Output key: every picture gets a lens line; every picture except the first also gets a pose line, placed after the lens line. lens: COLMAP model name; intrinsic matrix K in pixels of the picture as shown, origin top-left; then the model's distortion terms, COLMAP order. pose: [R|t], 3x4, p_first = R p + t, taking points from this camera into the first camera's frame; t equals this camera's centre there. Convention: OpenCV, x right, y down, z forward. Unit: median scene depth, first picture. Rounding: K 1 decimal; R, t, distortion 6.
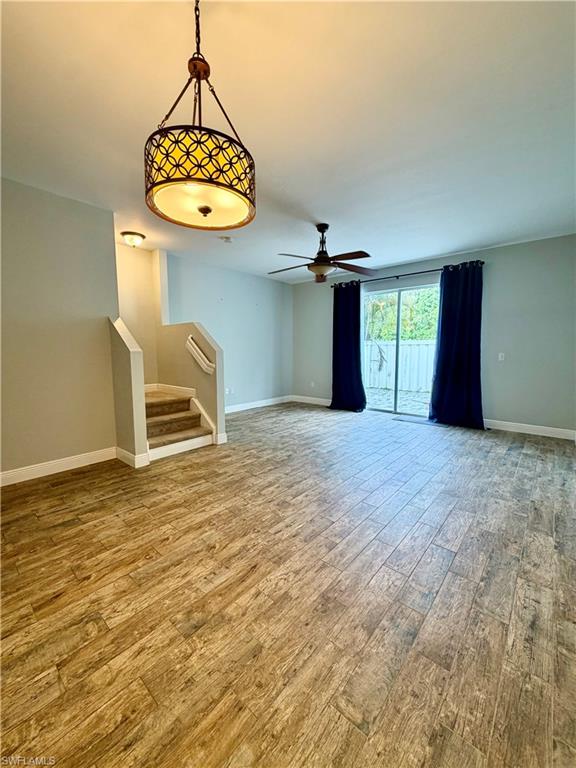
lens RADIAL K [[308.6, 0, 288.2], [0, 308.6, 378.9], [0, 0, 1]] dist [-0.001716, -0.001086]
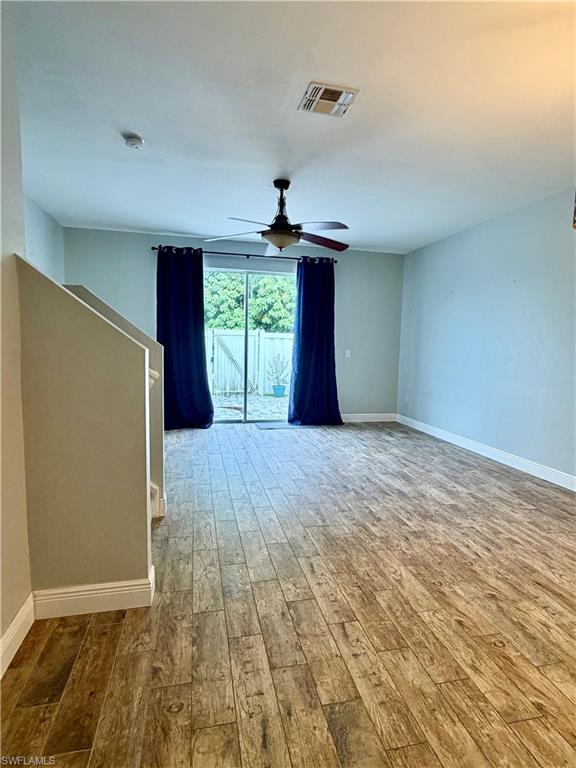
lens RADIAL K [[412.9, 0, 288.9], [0, 412.9, 387.8], [0, 0, 1]] dist [0.000407, -0.001768]
pose [[0.590872, -0.071751, 0.803568, -0.871471], [0.052936, 0.997339, 0.050128, -0.054792], [-0.805027, 0.012919, 0.593098, 0.482598]]
